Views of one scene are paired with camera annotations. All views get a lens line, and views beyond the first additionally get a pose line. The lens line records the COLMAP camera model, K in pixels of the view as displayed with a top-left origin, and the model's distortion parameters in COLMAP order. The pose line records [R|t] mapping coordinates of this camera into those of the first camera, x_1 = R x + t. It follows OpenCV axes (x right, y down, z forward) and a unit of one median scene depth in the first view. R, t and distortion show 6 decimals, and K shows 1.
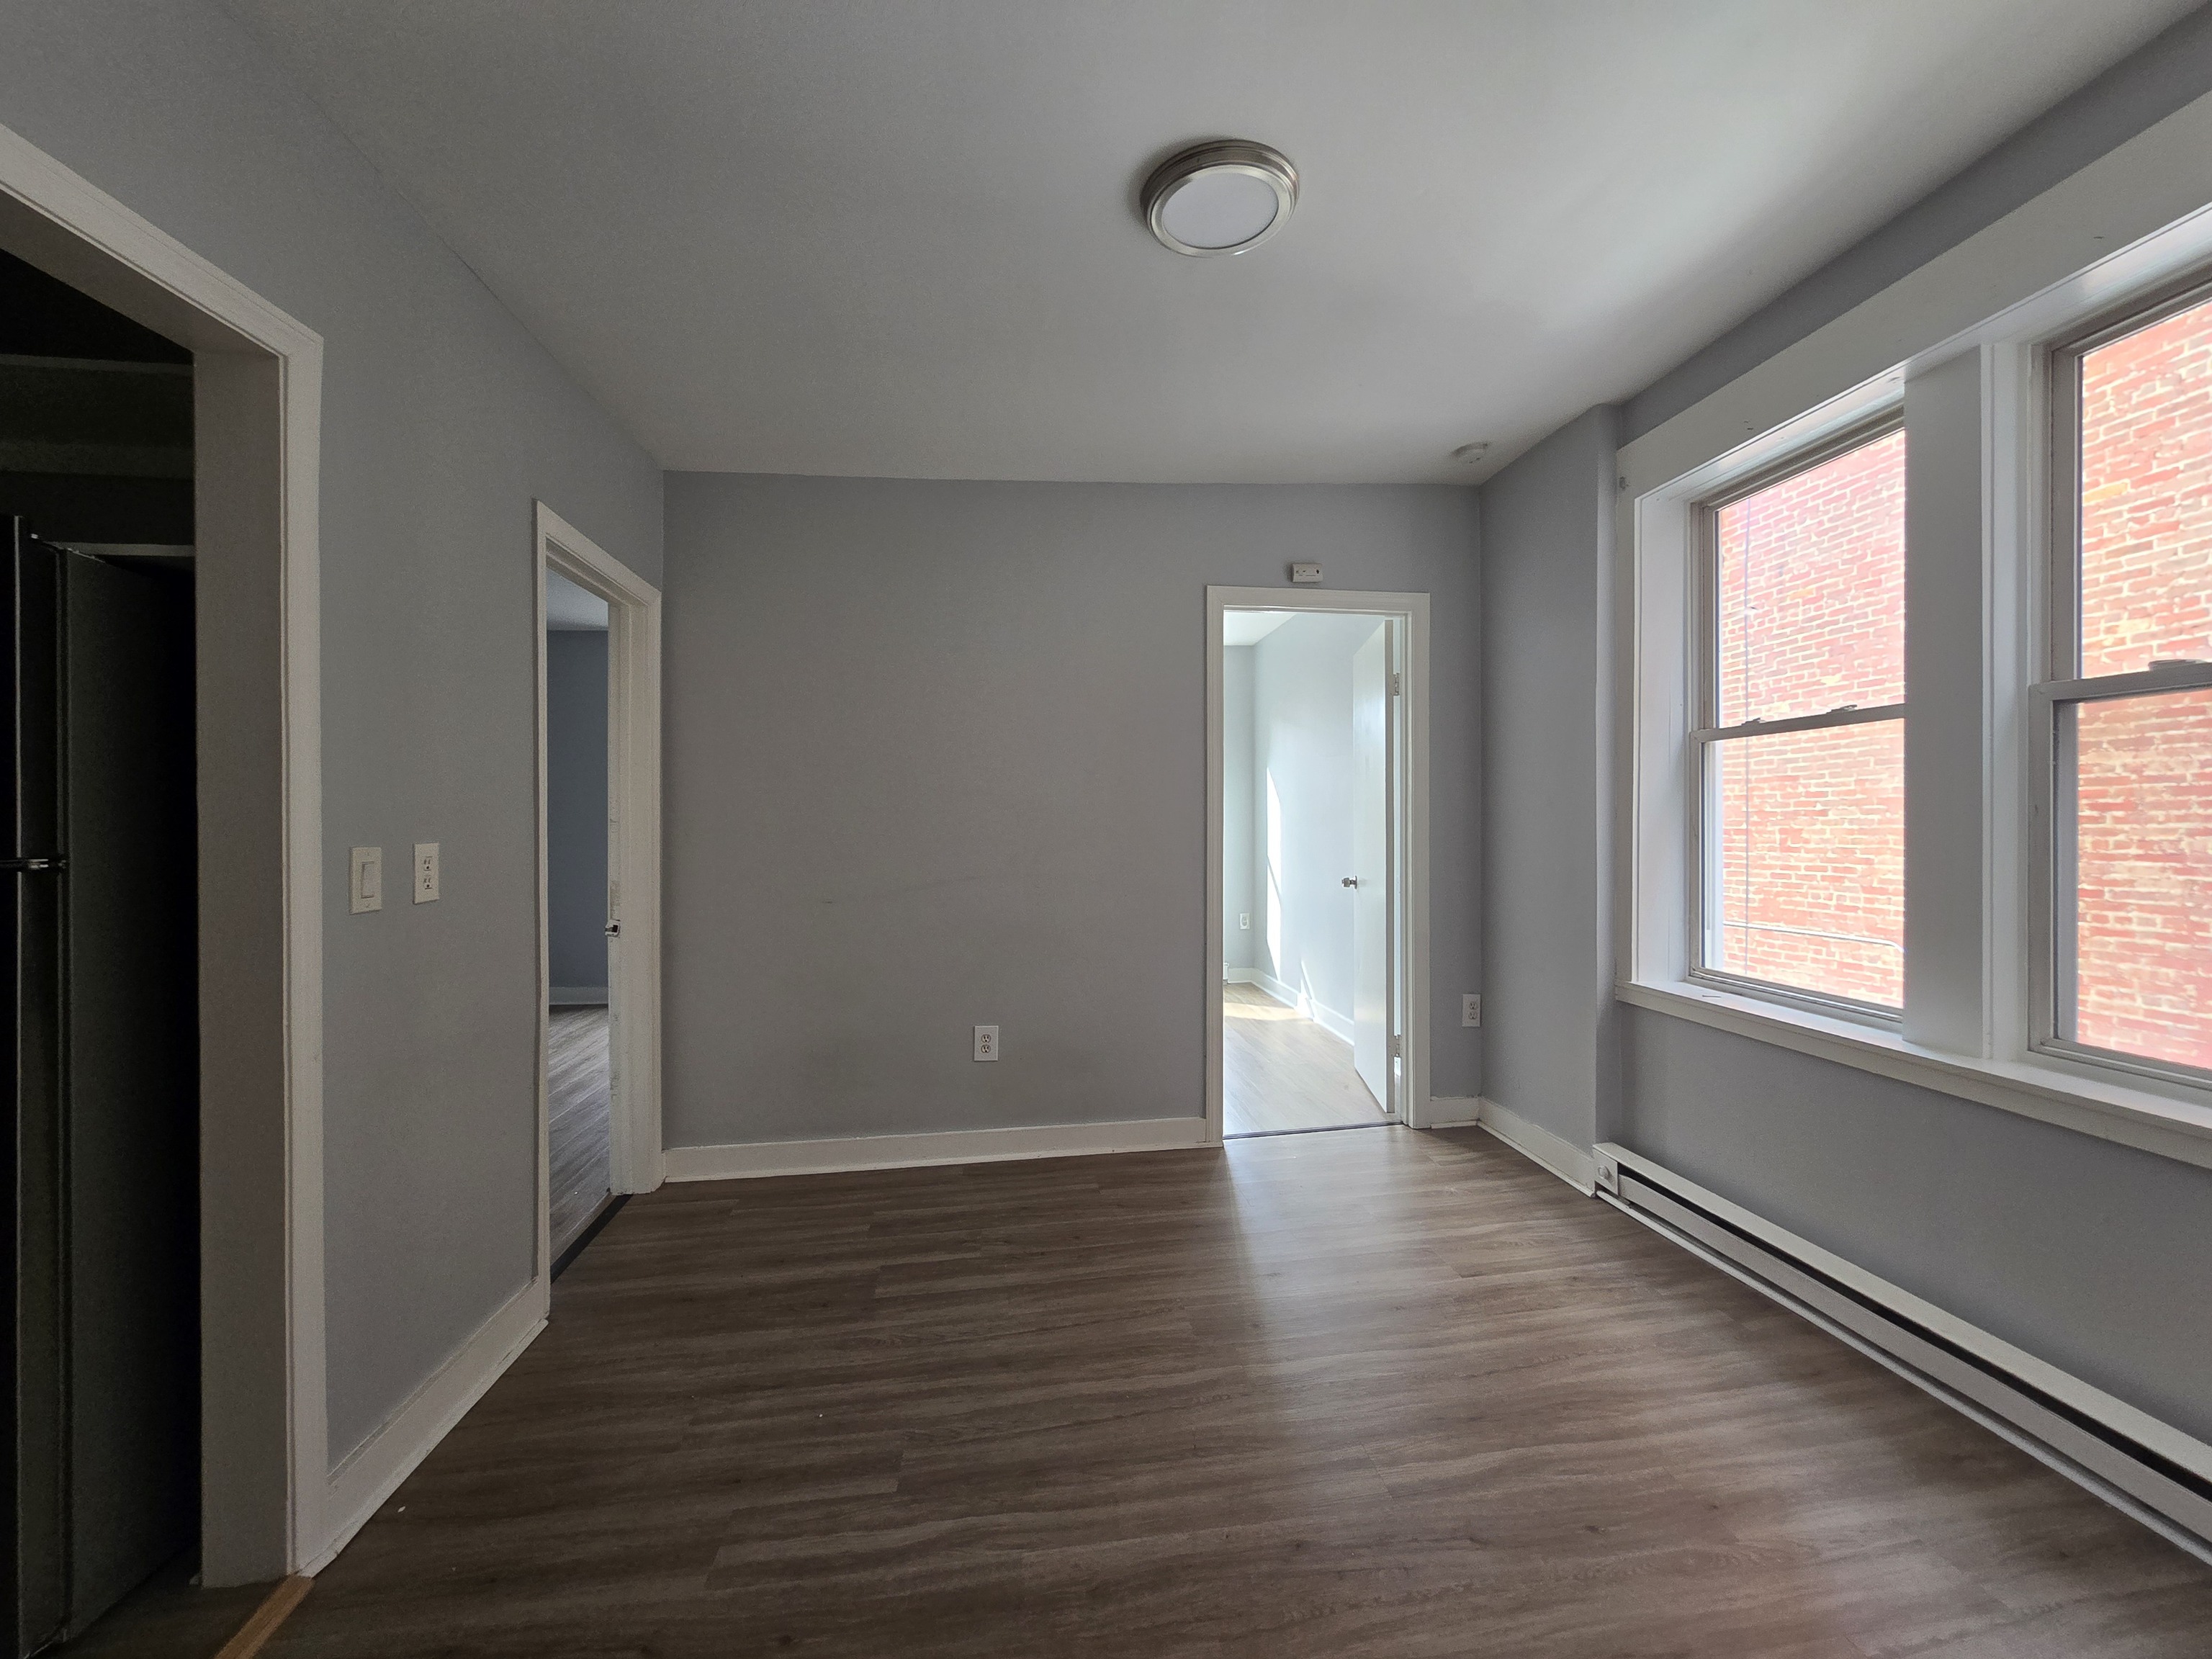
lens RADIAL K [[901.2, 0, 1106.5], [0, 901.2, 829.9], [0, 0, 1]] dist [-0.006082, 0.002482]
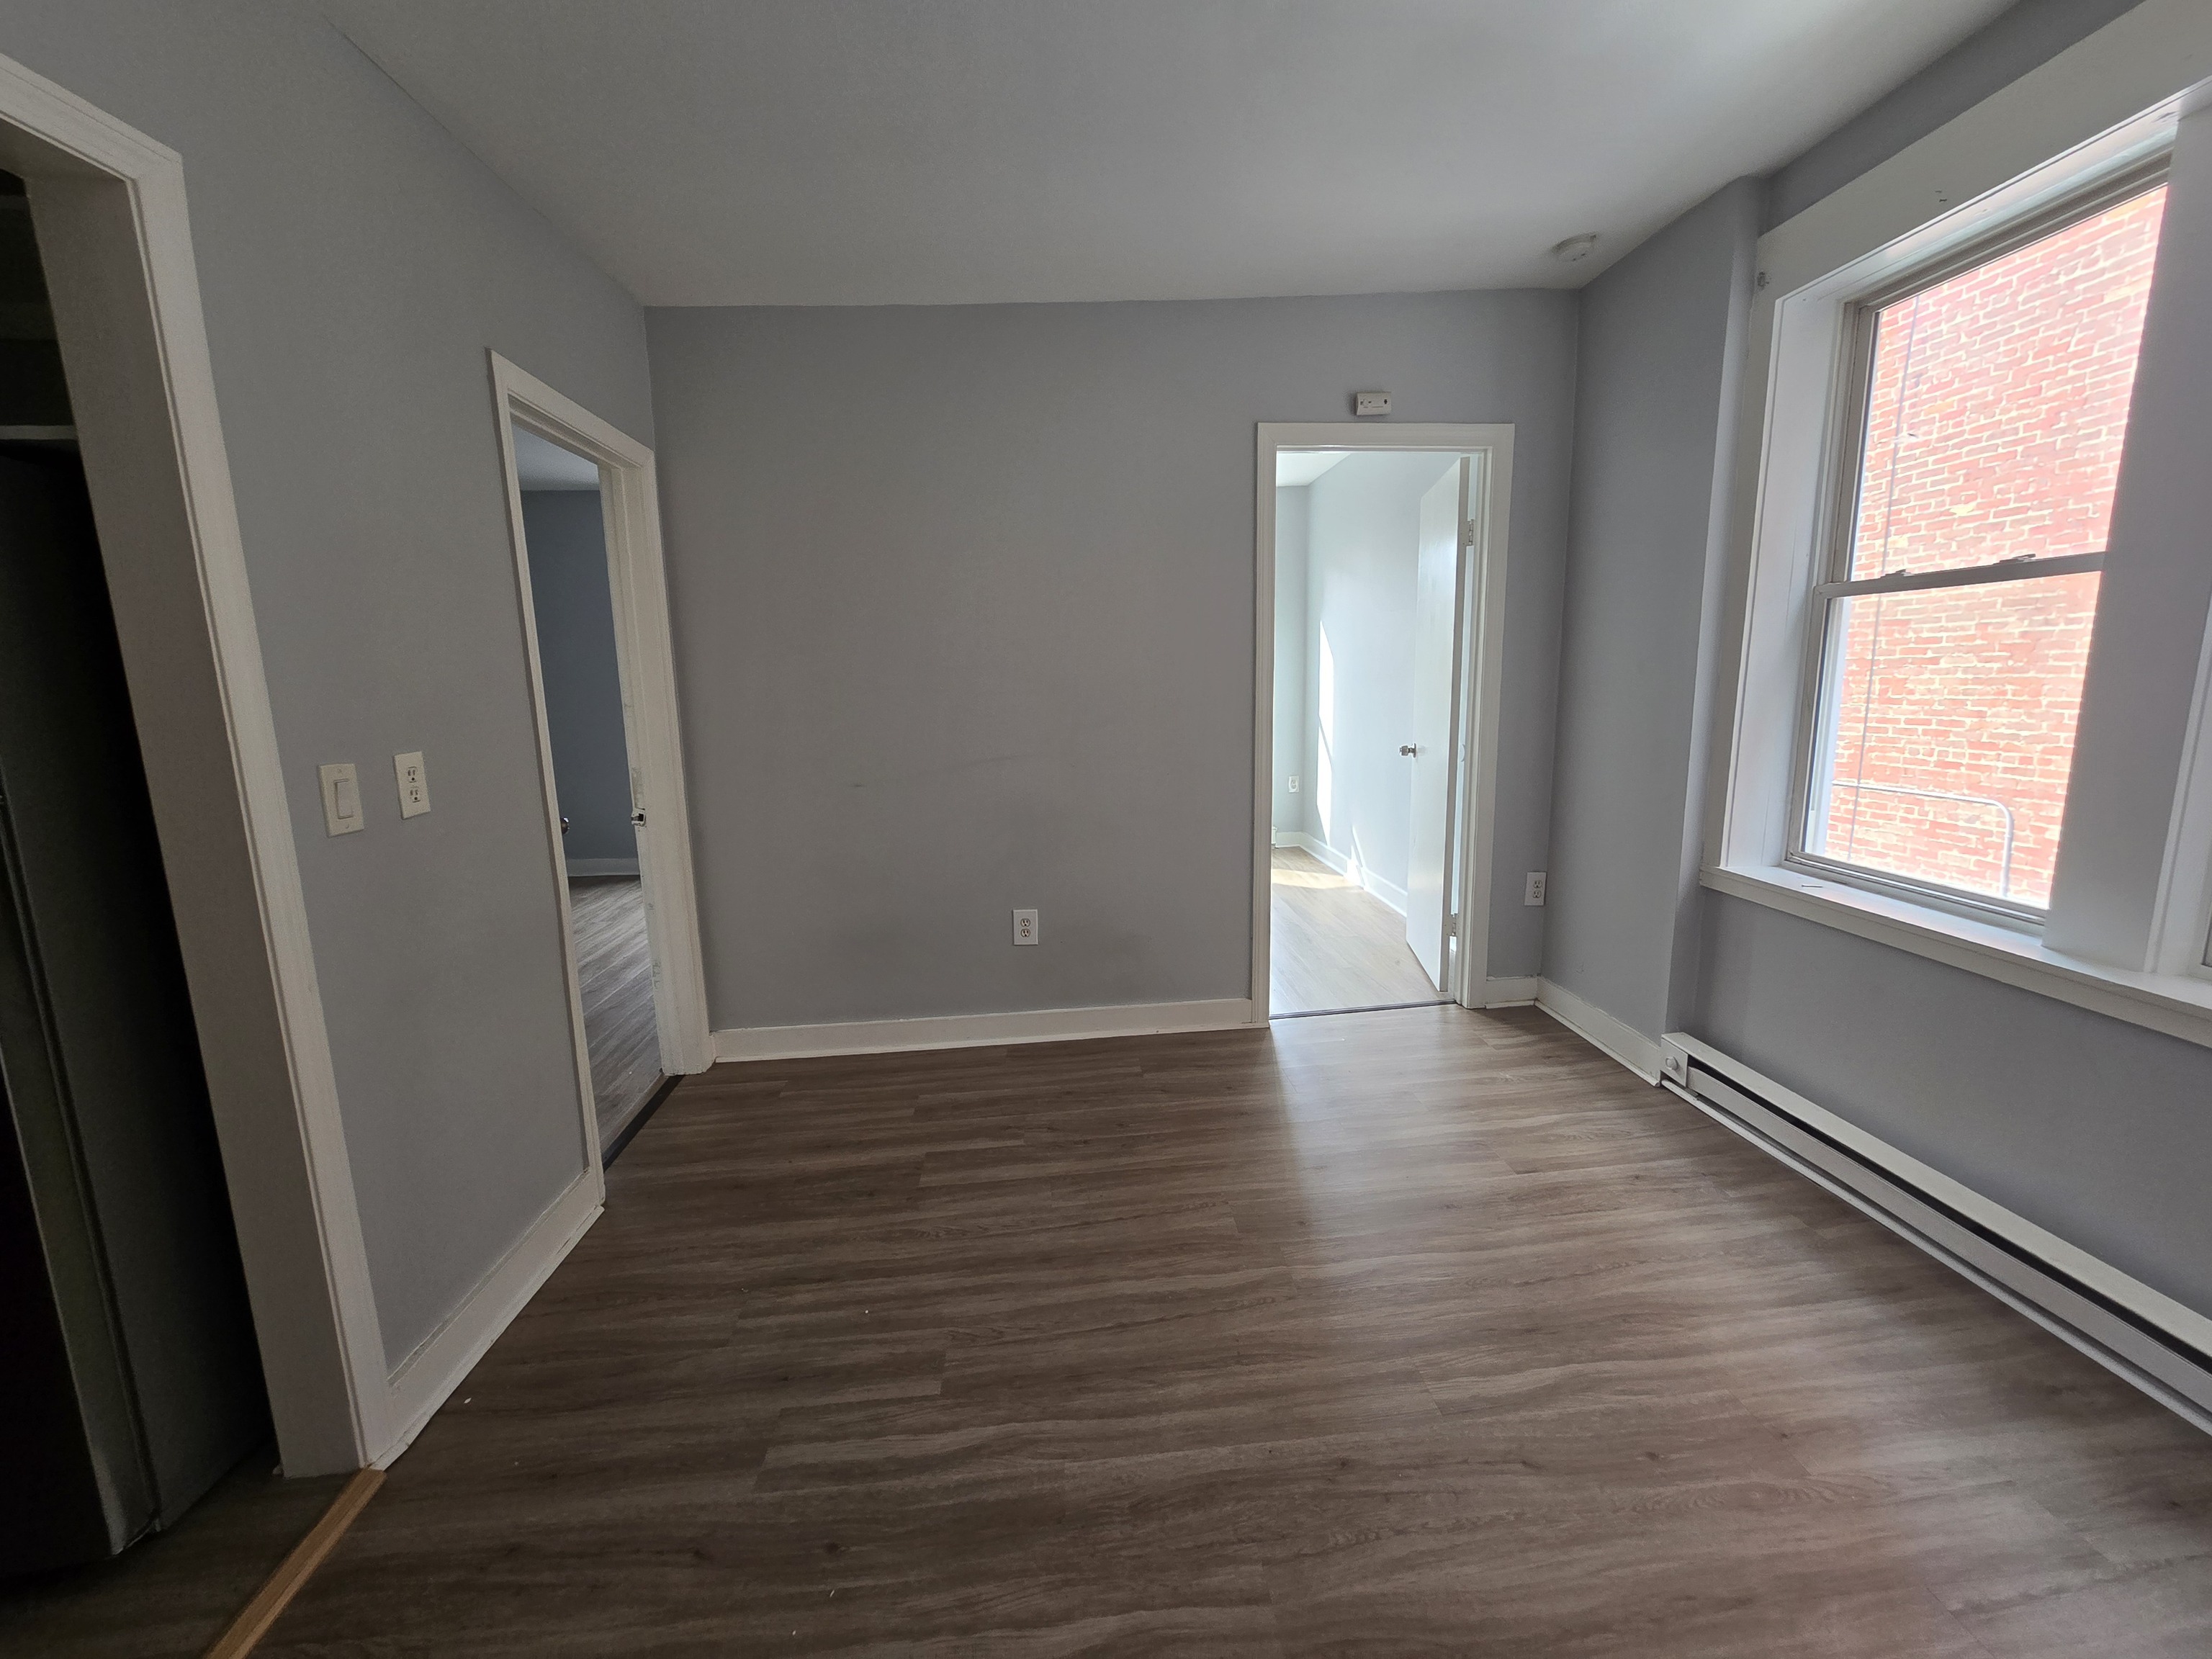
lens RADIAL K [[901.2, 0, 1107.7], [0, 901.2, 826.9], [0, 0, 1]] dist [-0.006082, 0.002482]
pose [[0.998667, -0.009284, -0.050772, 0.007558], [0.017302, 0.986991, 0.159840, -0.033757], [0.048628, -0.160505, 0.985836, 0.081862]]
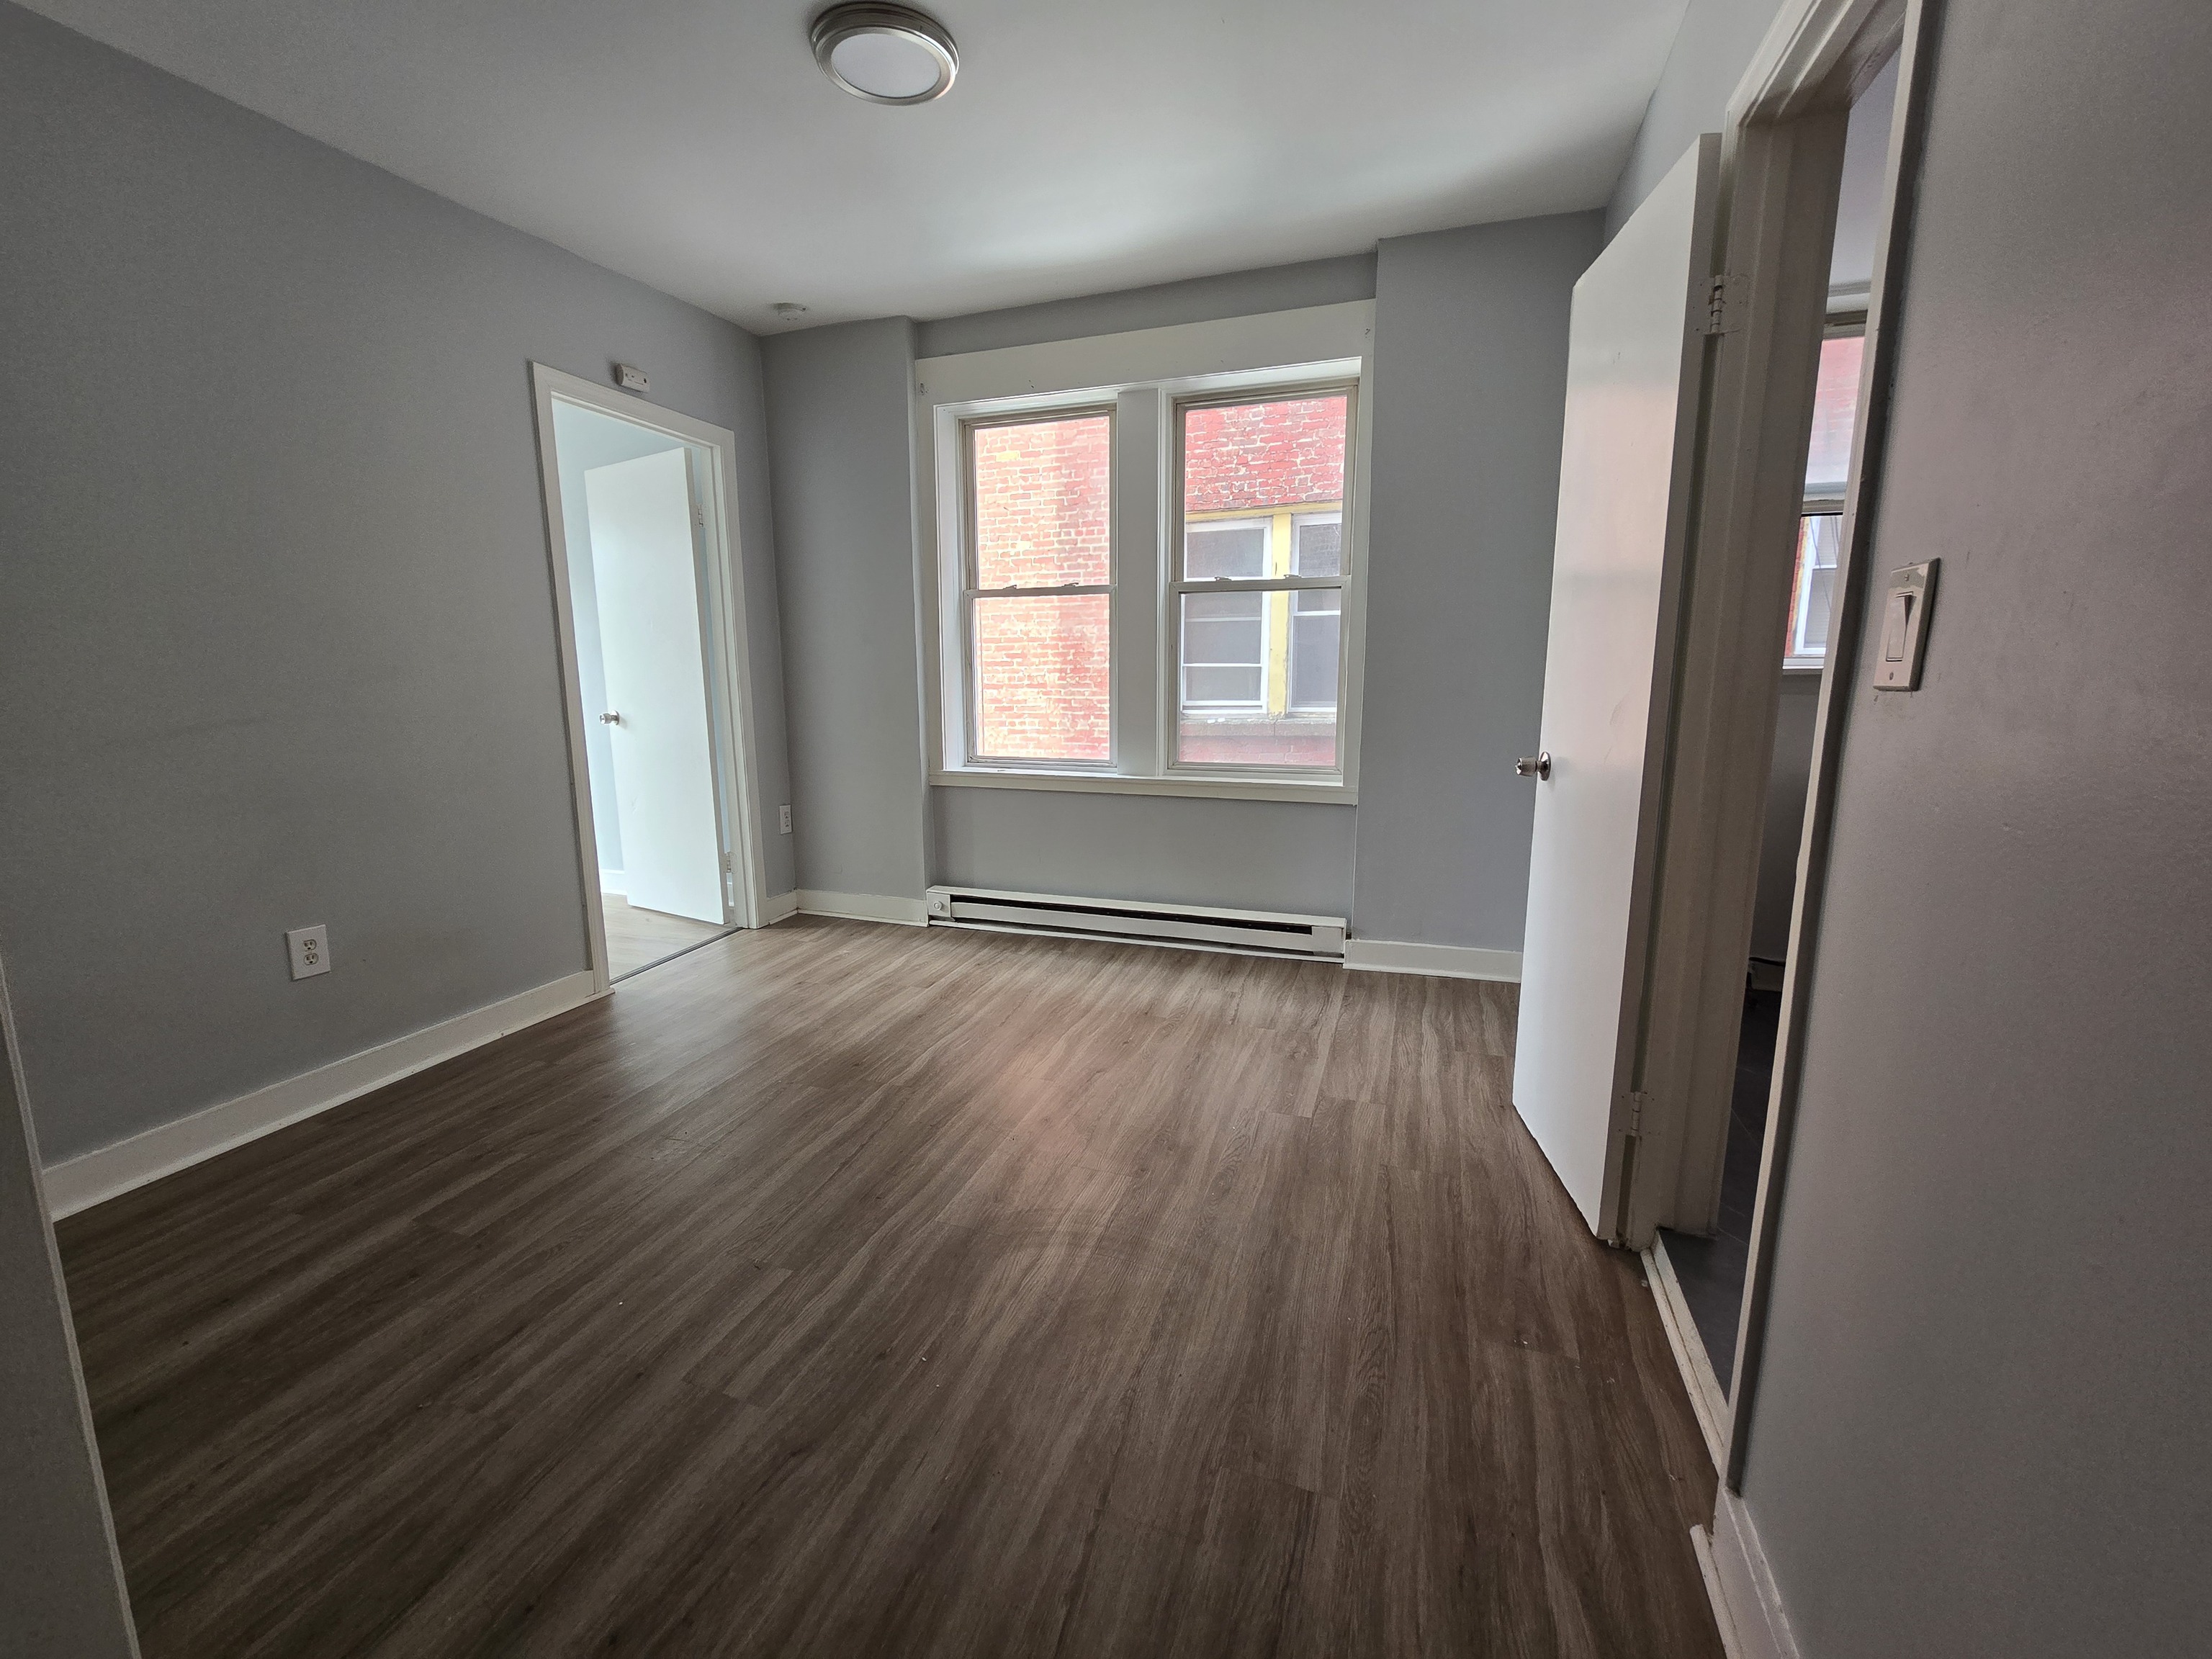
lens RADIAL K [[901.2, 0, 1109.2], [0, 901.2, 825.5], [0, 0, 1]] dist [-0.006082, 0.002482]
pose [[0.448462, -0.145751, 0.881838, -0.641212], [0.004916, 0.987002, 0.160633, 0.035134], [-0.893788, -0.067703, 0.443350, 0.162479]]
